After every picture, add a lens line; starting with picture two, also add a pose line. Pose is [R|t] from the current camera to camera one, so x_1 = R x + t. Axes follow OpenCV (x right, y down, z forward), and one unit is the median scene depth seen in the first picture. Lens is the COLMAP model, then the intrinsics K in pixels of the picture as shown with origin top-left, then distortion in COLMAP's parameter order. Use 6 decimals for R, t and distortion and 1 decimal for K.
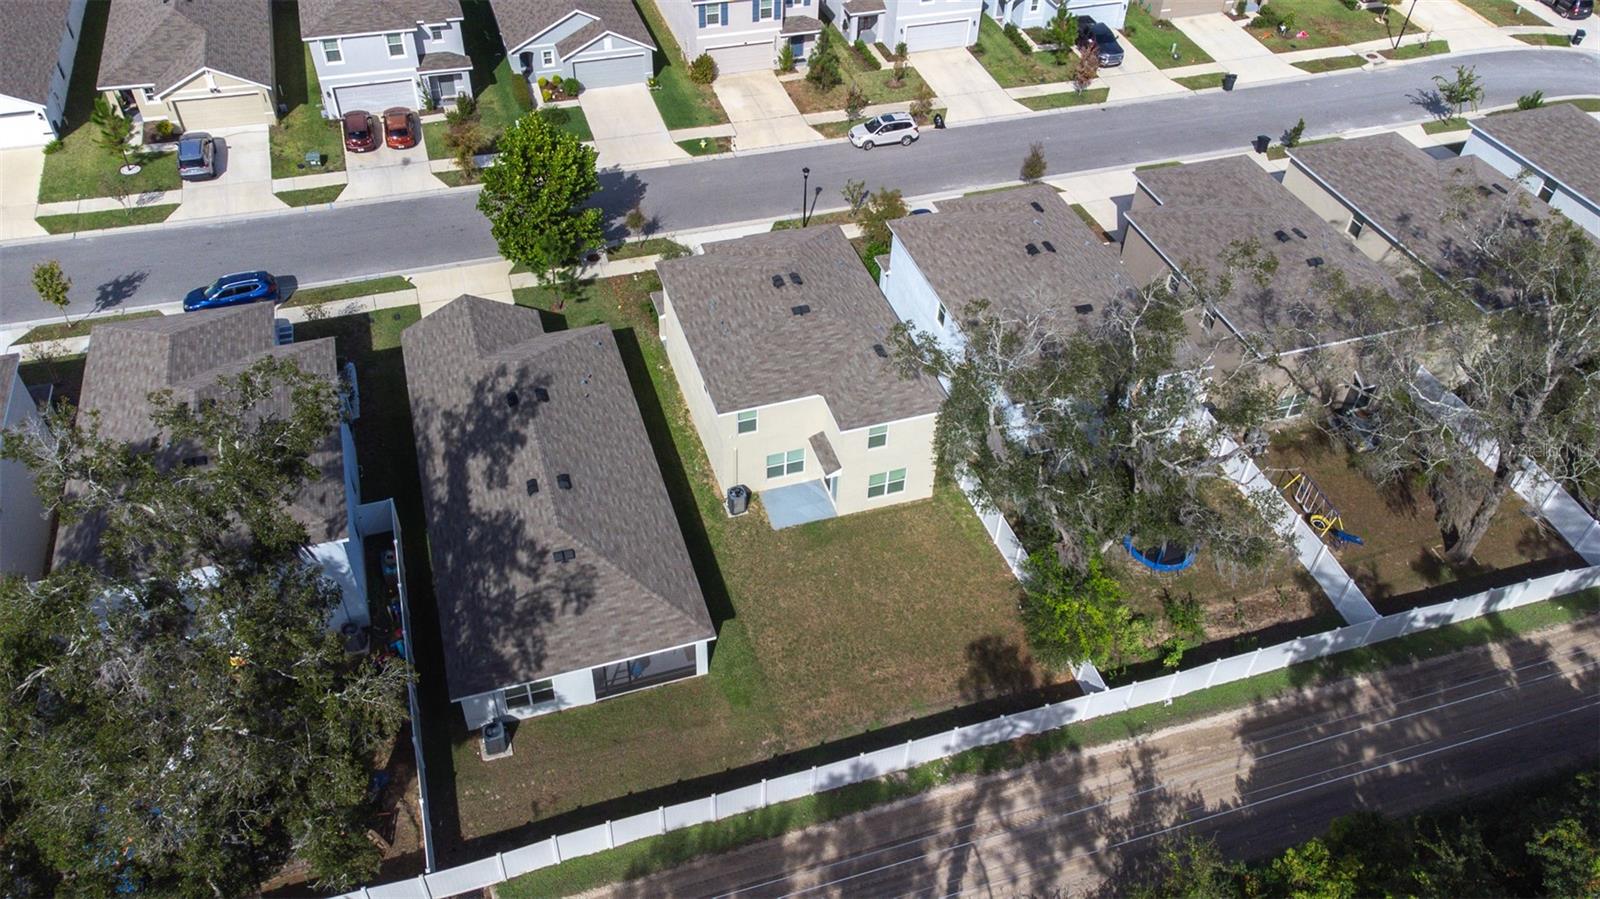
lens RADIAL K [[1185.0, 0, 789.5], [0, 1185.0, 442.7], [0, 0, 1]] dist [0.035733, 0.026918]
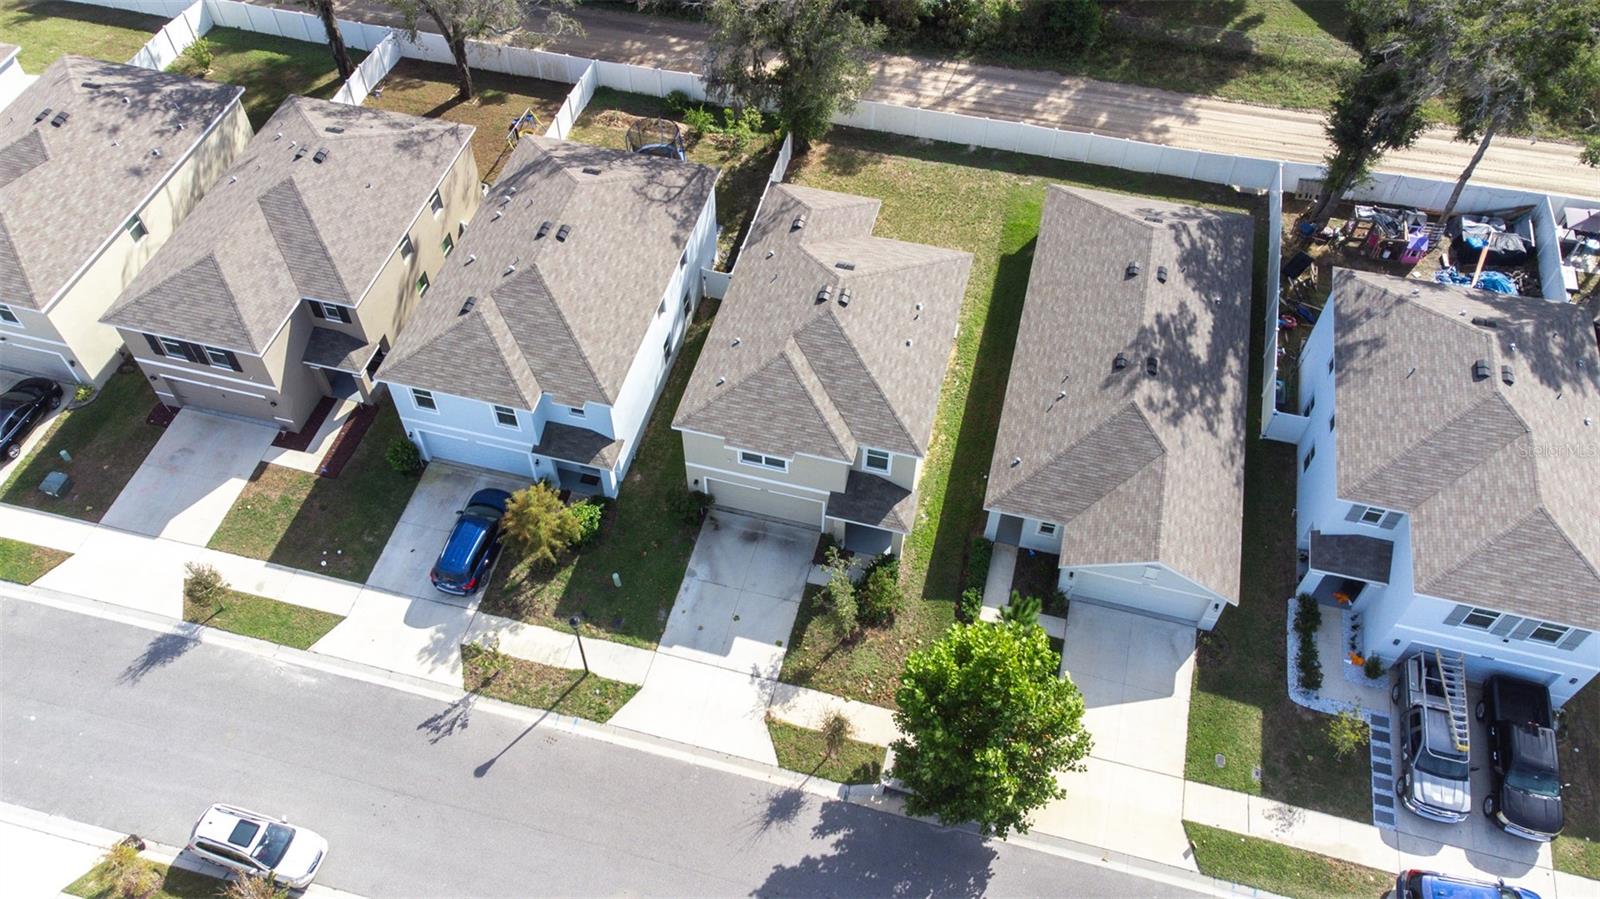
lens RADIAL K [[1224.7, 0, 781.0], [0, 1224.7, 449.2], [0, 0, 1]] dist [0.058917, -0.003020]
pose [[-0.841955, -0.437826, 0.315310, -0.310454], [0.354517, -0.008378, 0.935012, -1.019876], [-0.406731, 0.899021, 0.162270, 0.978467]]
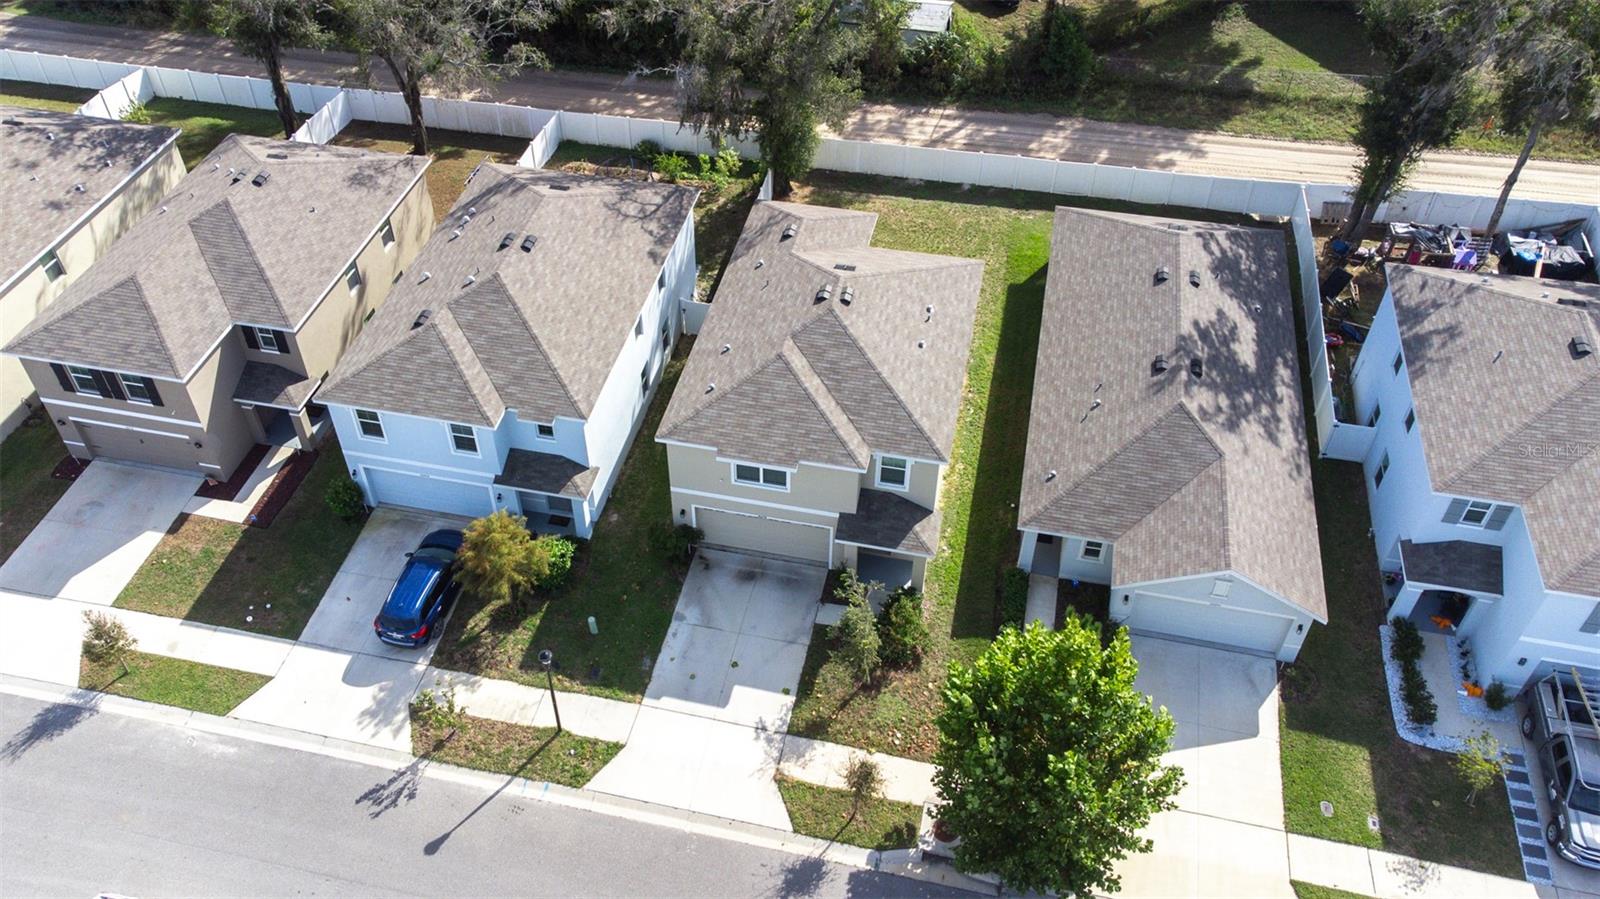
lens RADIAL K [[1265.8, 0, 752.7], [0, 1265.8, 449.9], [0, 0, 1]] dist [0.052240, 0.010434]
pose [[-0.855659, -0.366621, 0.365290, -0.302635], [0.347693, 0.115594, 0.930456, -0.936519], [-0.383350, 0.923162, 0.028562, 1.100940]]
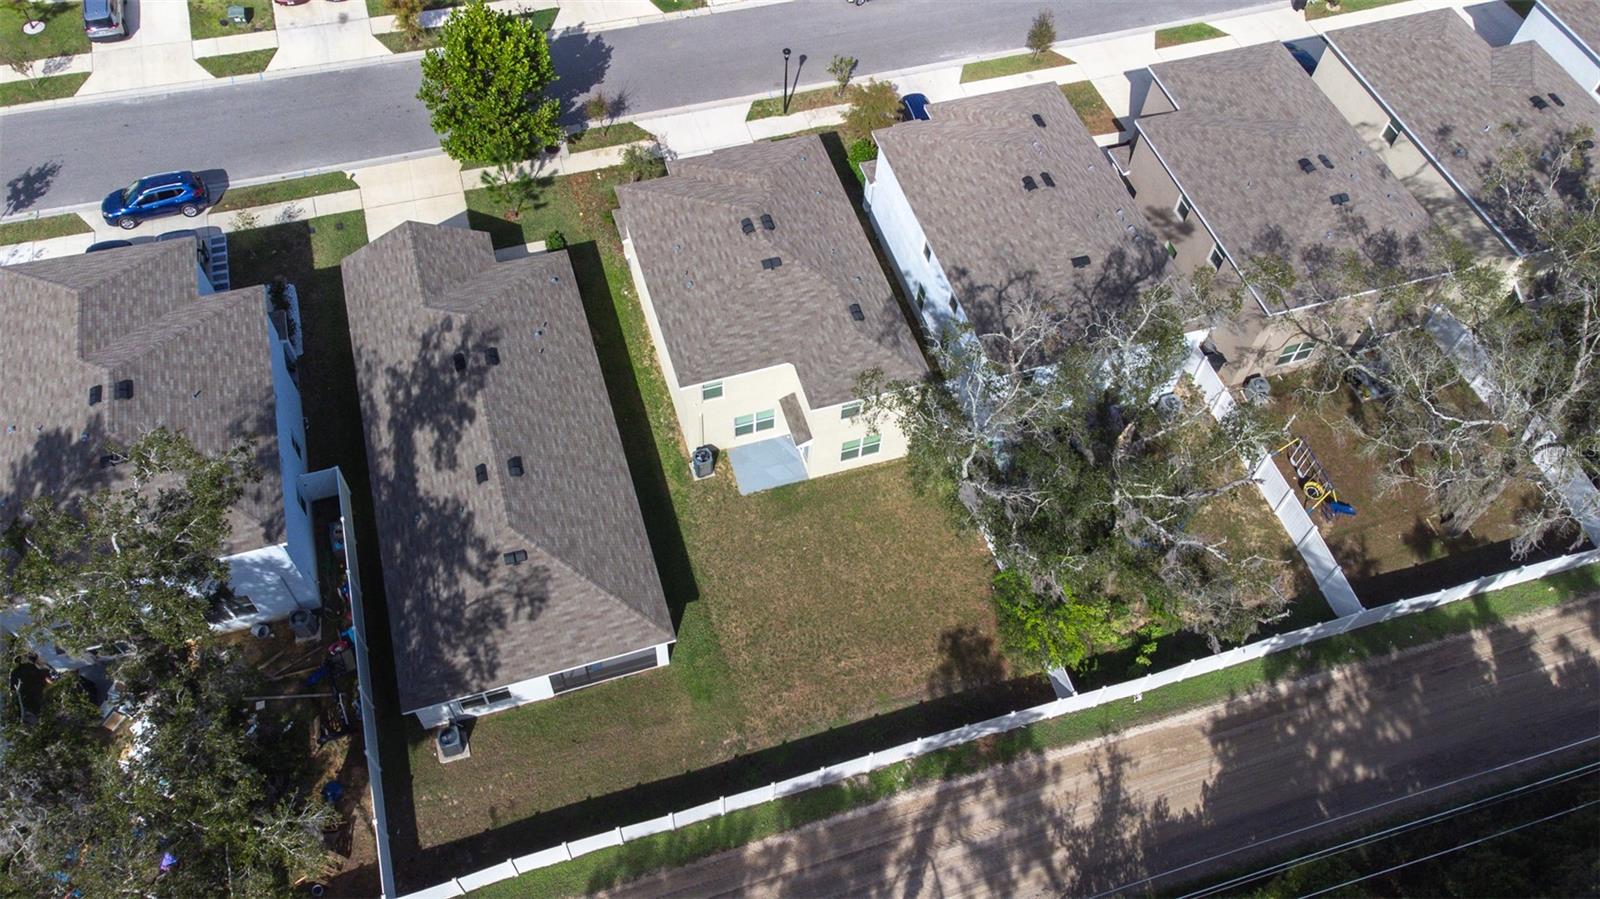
lens RADIAL K [[1185.0, 0, 789.5], [0, 1185.0, 442.7], [0, 0, 1]] dist [0.035733, 0.026918]
pose [[0.999935, 0.011354, 0.001146, 0.023544], [-0.011336, 0.976775, 0.213968, -0.170025], [0.001310, -0.213967, 0.976840, 0.074704]]
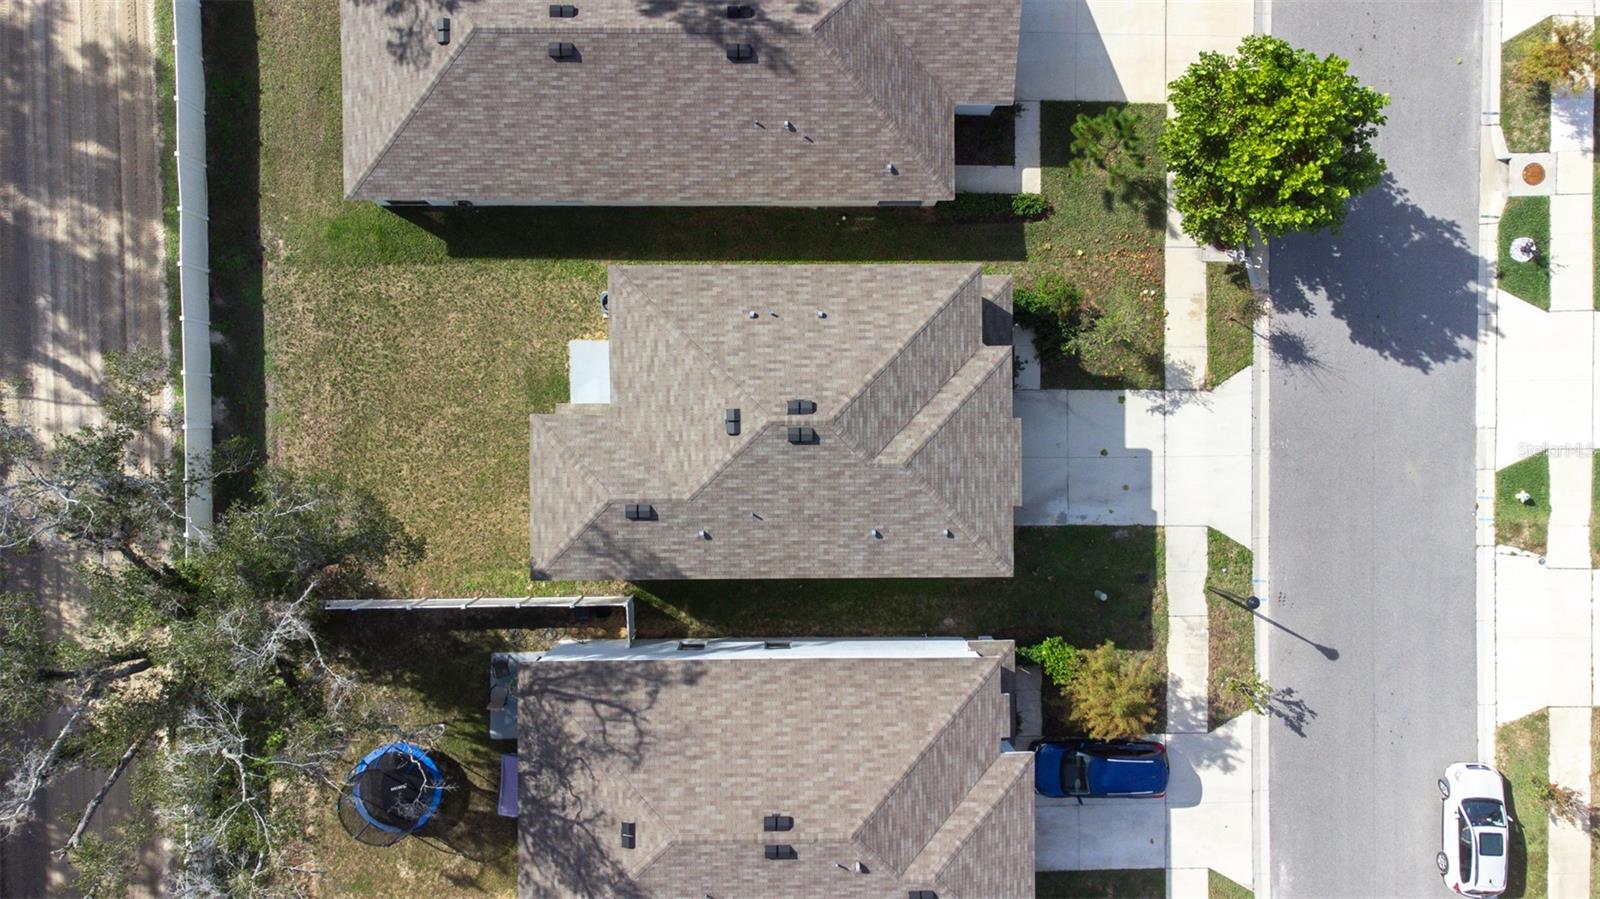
lens RADIAL K [[1185.0, 0, 789.5], [0, 1185.0, 442.7], [0, 0, 1]] dist [0.035733, 0.026918]
pose [[-0.299338, 0.953884, -0.022398, 0.025971], [-0.671202, -0.193829, 0.715484, -0.608360], [0.678148, 0.229205, 0.698270, 0.546161]]
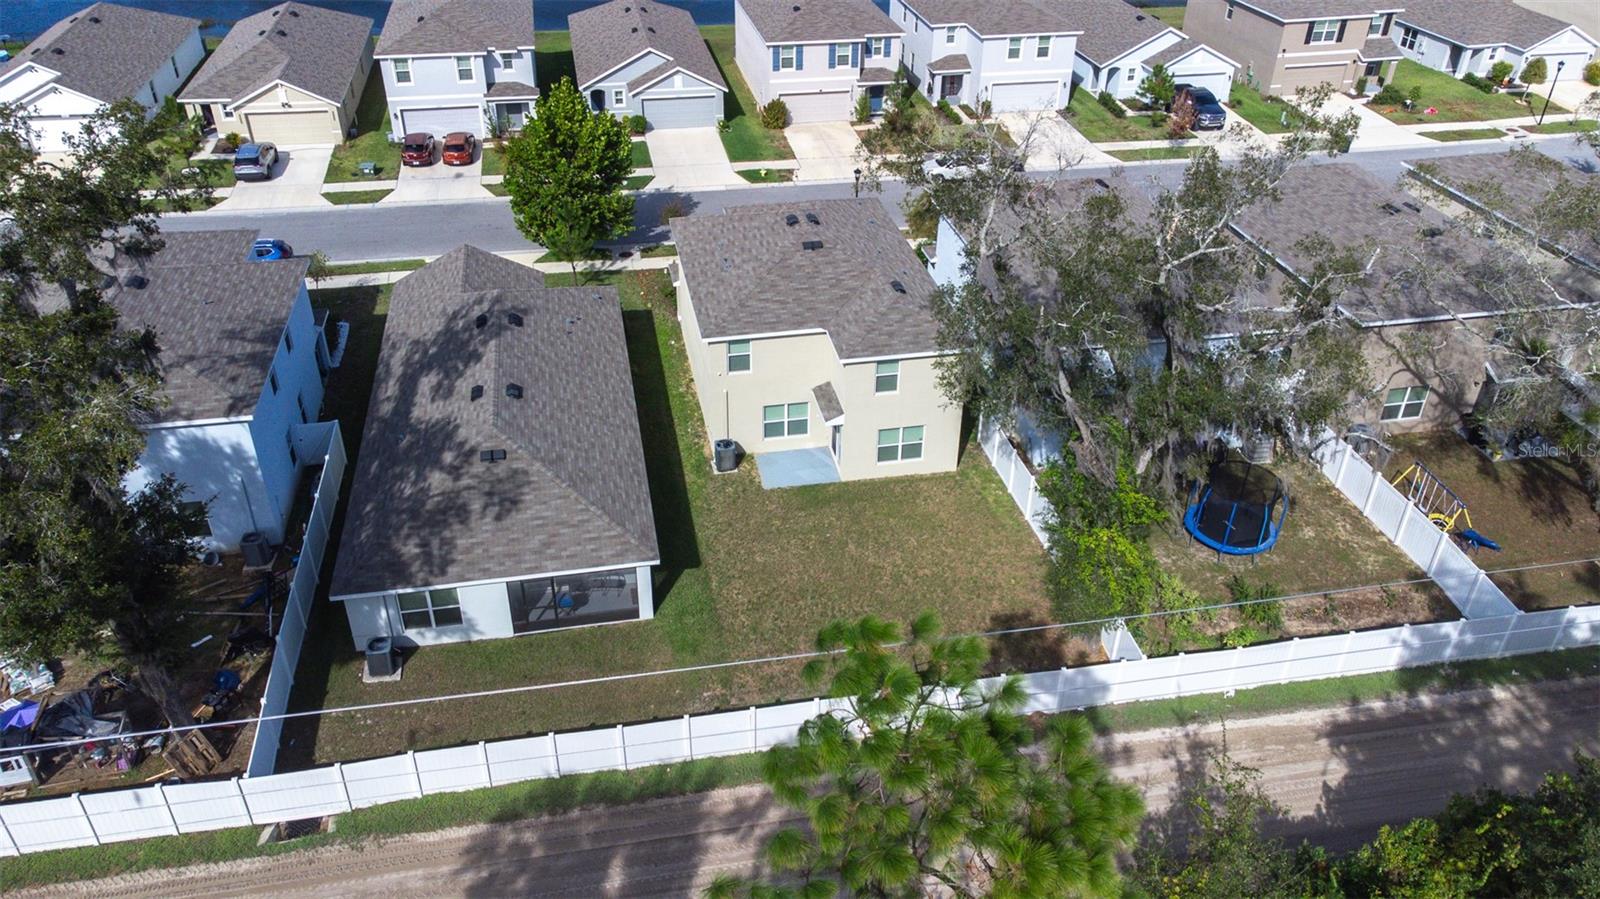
lens RADIAL K [[1185.0, 0, 789.5], [0, 1185.0, 442.7], [0, 0, 1]] dist [0.035733, 0.026918]
pose [[0.992144, 0.049914, -0.114716, 0.099800], [-0.069764, 0.981889, -0.176146, 0.187072], [0.103846, 0.182766, 0.977657, 0.158343]]
